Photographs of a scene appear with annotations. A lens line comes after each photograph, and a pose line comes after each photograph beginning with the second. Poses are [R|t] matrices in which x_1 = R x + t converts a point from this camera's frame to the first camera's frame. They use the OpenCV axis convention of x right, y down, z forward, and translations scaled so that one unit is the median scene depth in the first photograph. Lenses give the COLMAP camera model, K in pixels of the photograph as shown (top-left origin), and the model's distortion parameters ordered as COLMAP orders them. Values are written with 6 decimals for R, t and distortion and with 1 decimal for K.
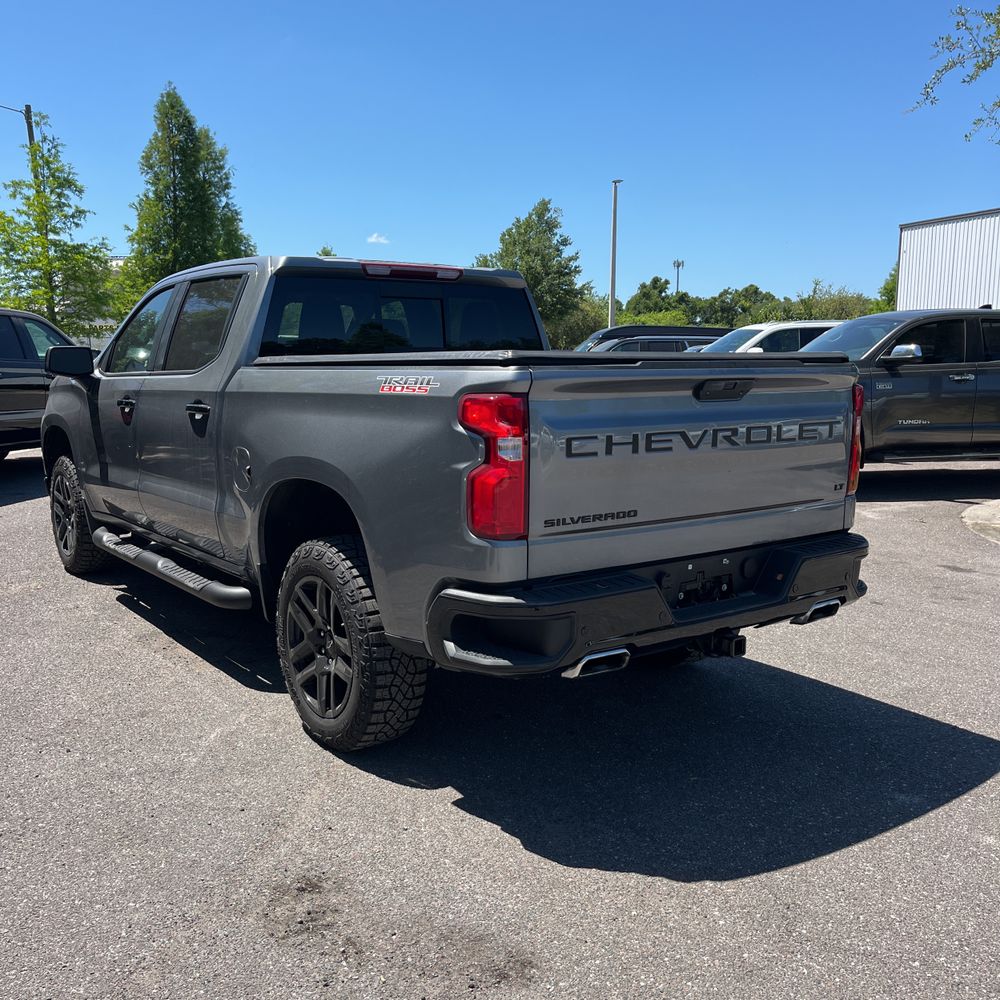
lens RADIAL K [[1025.4, 0, 496.2], [0, 1025.4, 499.6], [0, 0, 1]] dist [0.025181, 0.000000]
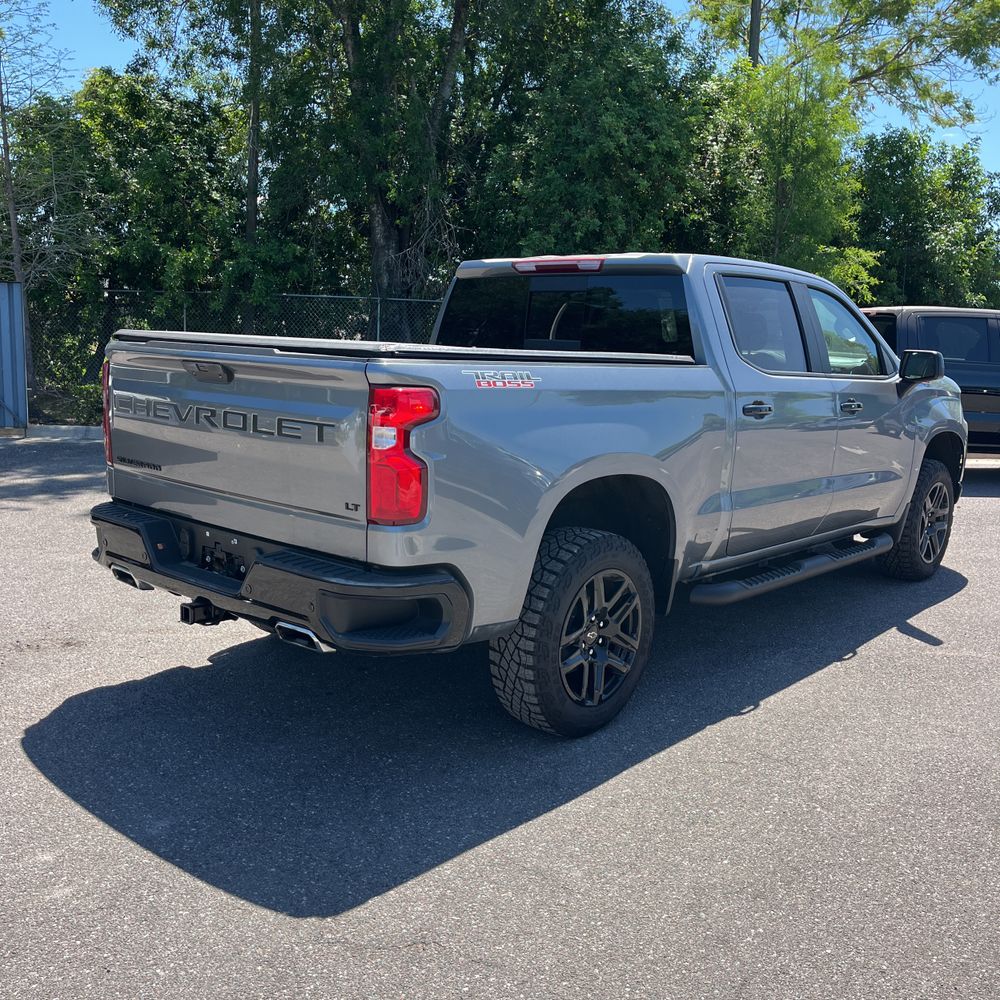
lens RADIAL K [[1025.4, 0, 495.7], [0, 1025.4, 498.3], [0, 0, 1]] dist [0.025181, 0.000000]
pose [[0.205136, 0.161615, -0.965298, 1.291510], [-0.172405, 0.976817, 0.126905, -0.161054], [0.963429, 0.140389, 0.228243, 1.037424]]
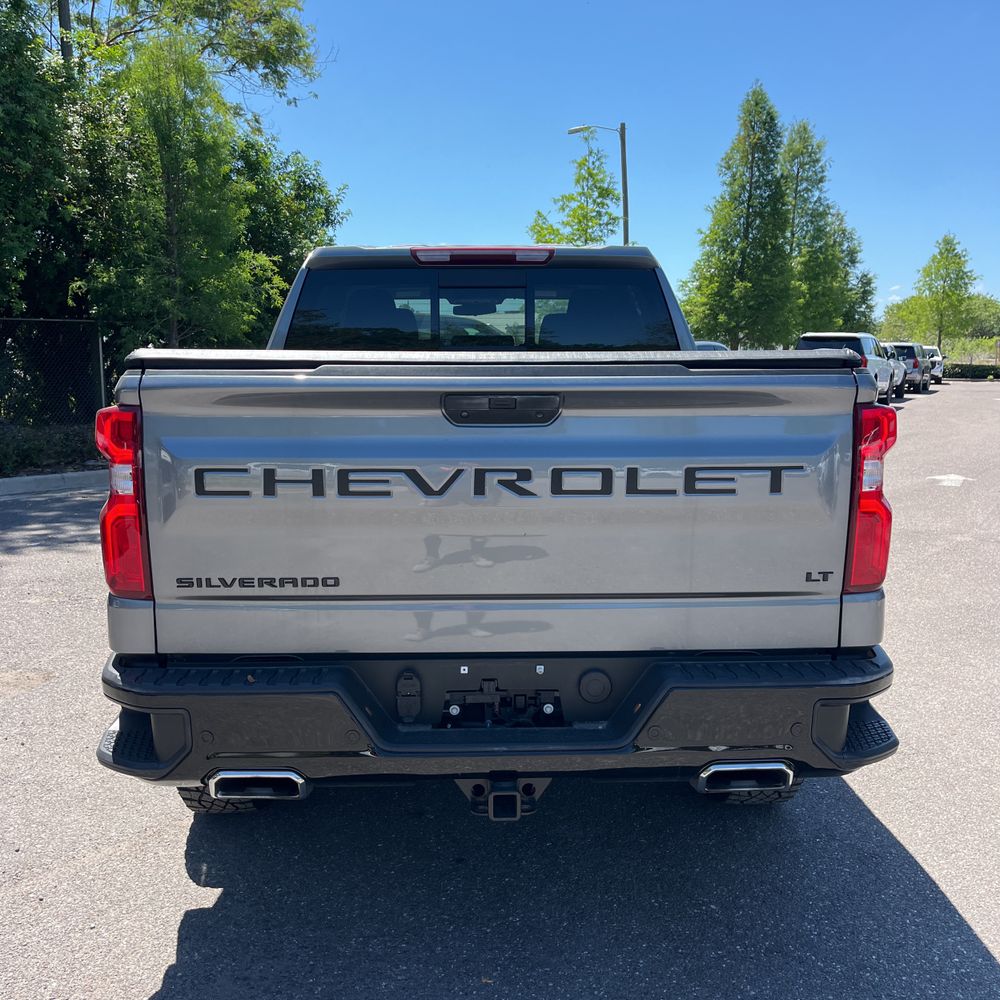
lens RADIAL K [[1025.4, 0, 497.8], [0, 1025.4, 502.2], [0, 0, 1]] dist [0.025181, 0.000000]
pose [[0.821268, 0.078587, -0.565104, 0.577731], [-0.077555, 0.996652, 0.025890, -0.063288], [0.565246, 0.022564, 0.824613, 0.453600]]
